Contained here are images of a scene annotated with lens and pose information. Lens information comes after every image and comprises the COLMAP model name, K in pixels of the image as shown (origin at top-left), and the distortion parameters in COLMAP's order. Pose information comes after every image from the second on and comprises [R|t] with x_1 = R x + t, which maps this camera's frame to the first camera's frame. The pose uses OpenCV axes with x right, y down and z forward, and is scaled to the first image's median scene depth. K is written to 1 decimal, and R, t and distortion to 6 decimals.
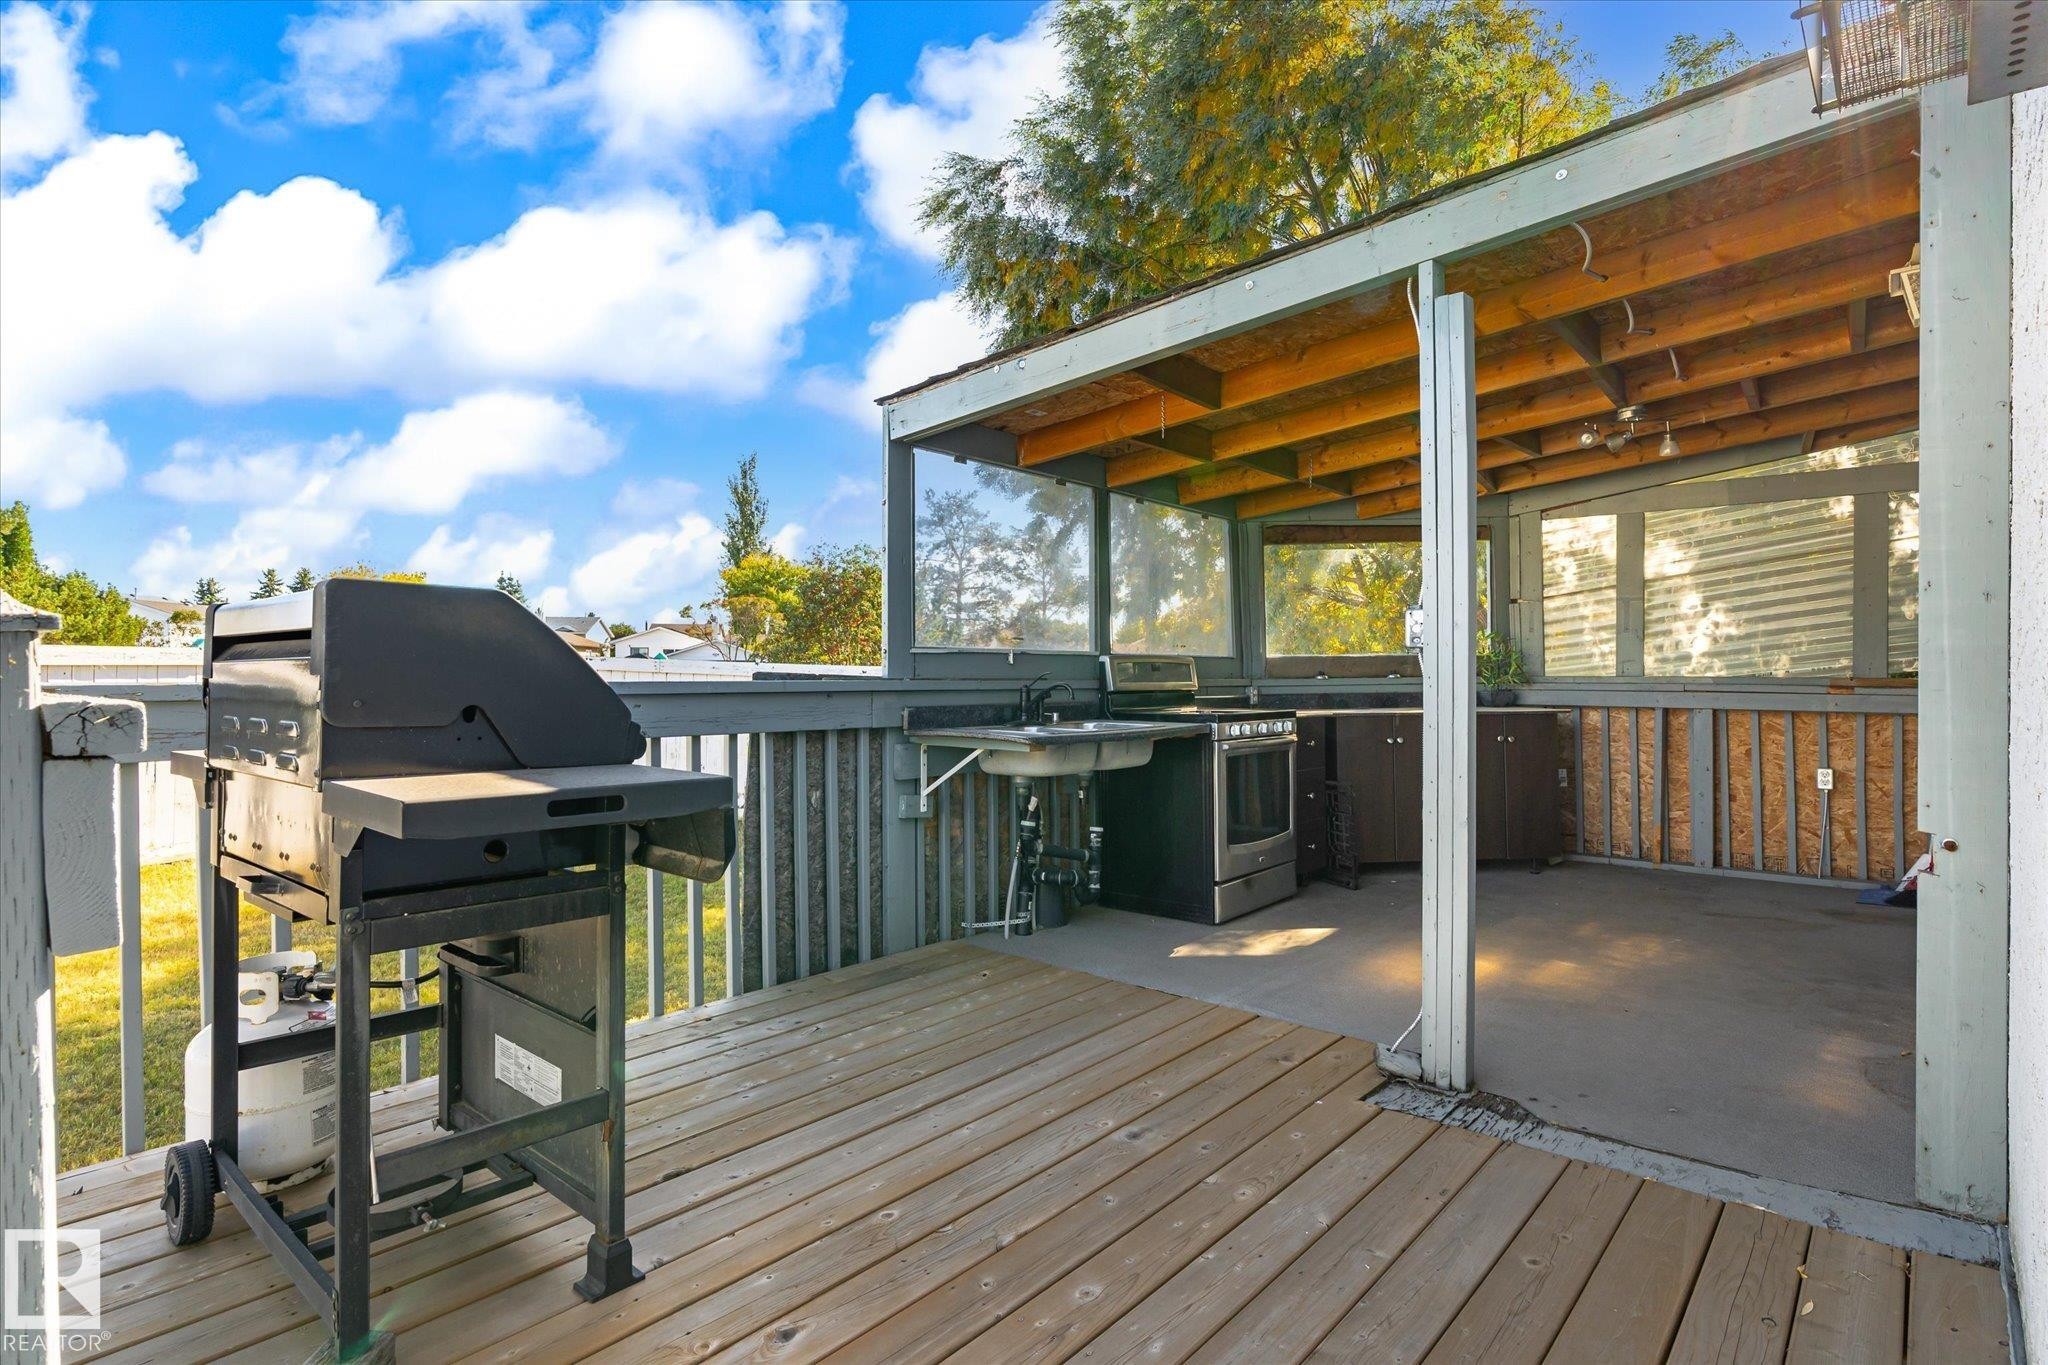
lens RADIAL K [[1043.3, 0, 1024.0], [0, 1043.3, 682.5], [0, 0, 1]] dist [-0.000862, -0.015477]
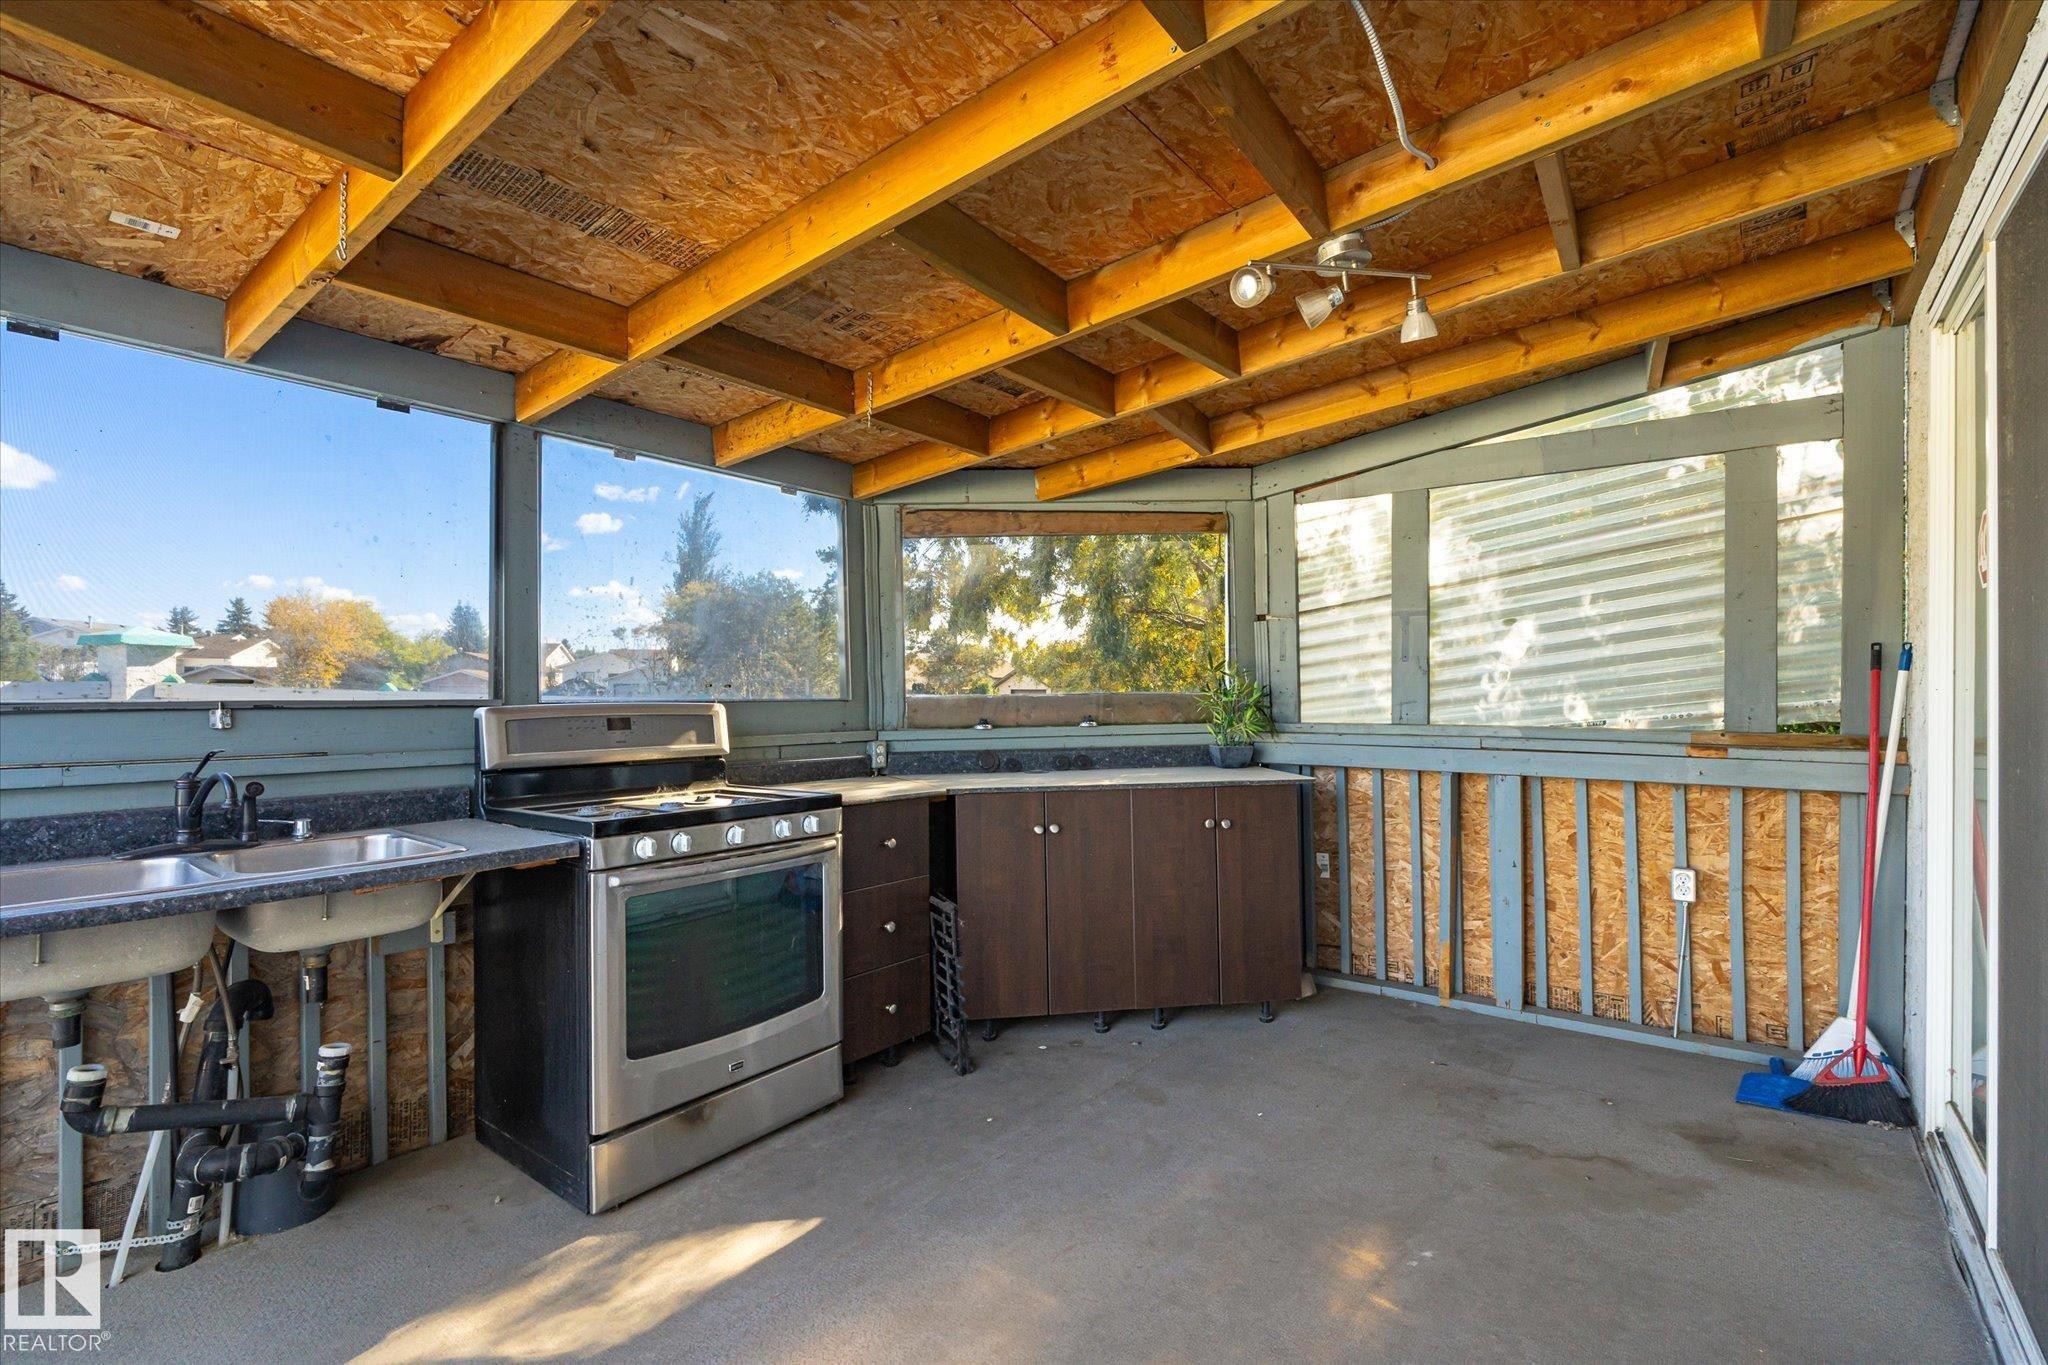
lens RADIAL K [[911.2, 0, 1023.7], [0, 911.2, 695.7], [0, 0, 1]] dist [-0.026368, 0.000136]
pose [[0.998748, -0.004437, 0.049824, 0.312141], [0.004617, 0.999983, -0.003489, -0.025796], [-0.049808, 0.003714, 0.998752, 0.431972]]
